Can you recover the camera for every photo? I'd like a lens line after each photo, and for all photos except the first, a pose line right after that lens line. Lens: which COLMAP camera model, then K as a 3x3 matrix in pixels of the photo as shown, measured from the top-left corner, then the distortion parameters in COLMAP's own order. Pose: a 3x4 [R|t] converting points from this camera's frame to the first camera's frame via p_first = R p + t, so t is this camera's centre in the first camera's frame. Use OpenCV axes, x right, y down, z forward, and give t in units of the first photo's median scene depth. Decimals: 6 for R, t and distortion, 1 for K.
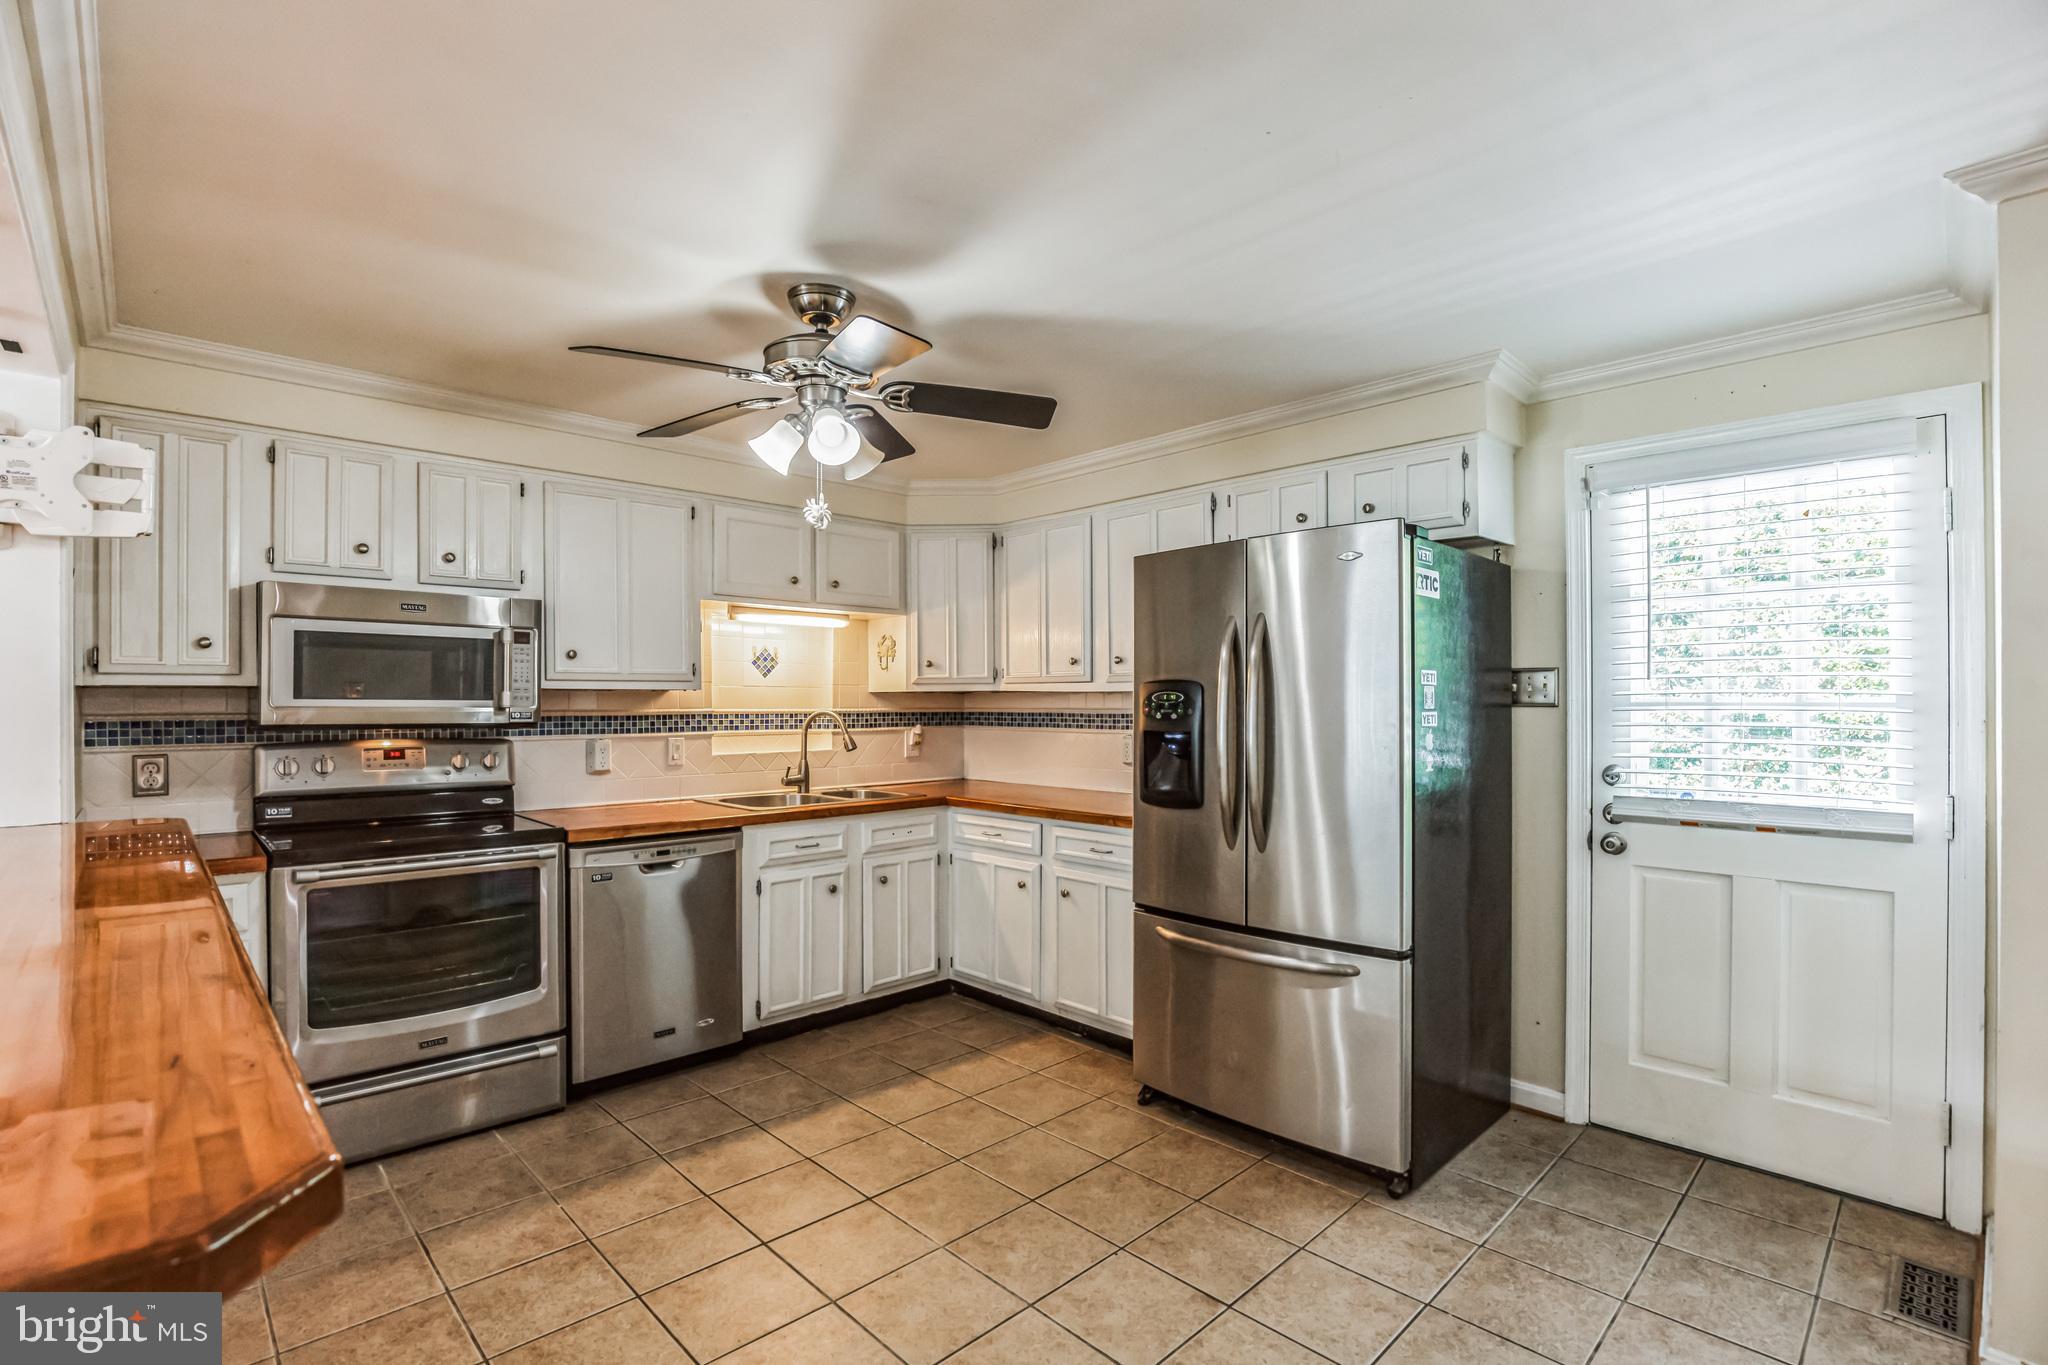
lens RADIAL K [[934.5, 0, 1042.9], [0, 934.5, 701.8], [0, 0, 1]] dist [-0.009929, 0.000204]
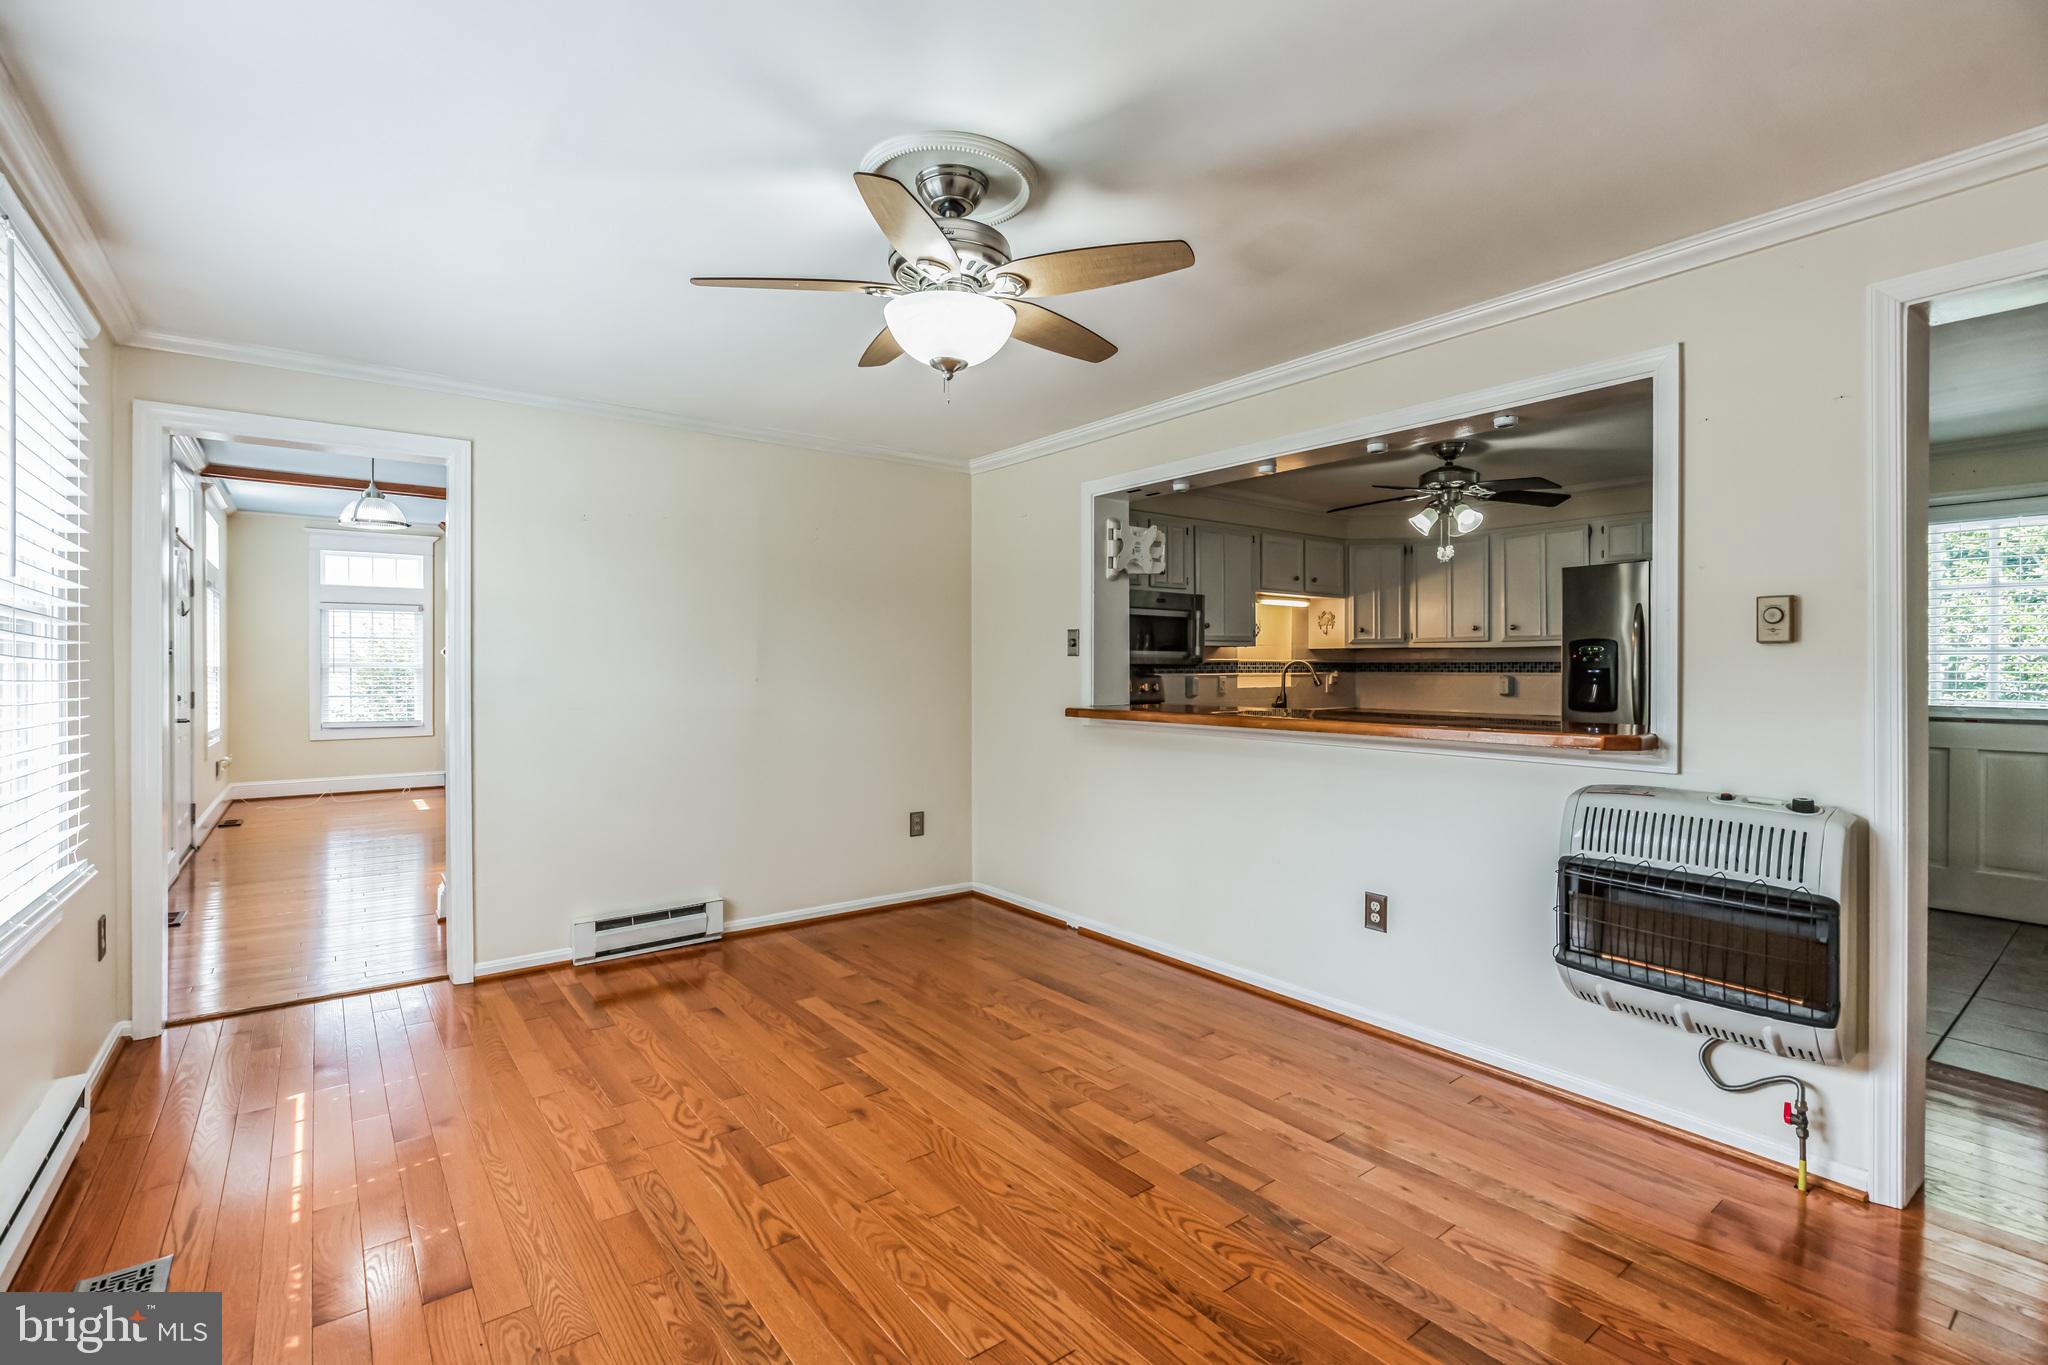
lens RADIAL K [[934.5, 0, 1020.3], [0, 934.5, 668.1], [0, 0, 1]] dist [-0.009929, 0.000204]
pose [[0.991489, 0.004097, -0.130125, -0.480509], [-0.004169, 0.999991, -0.000285, 0.024709], [0.130123, 0.000825, 0.991498, -0.597128]]
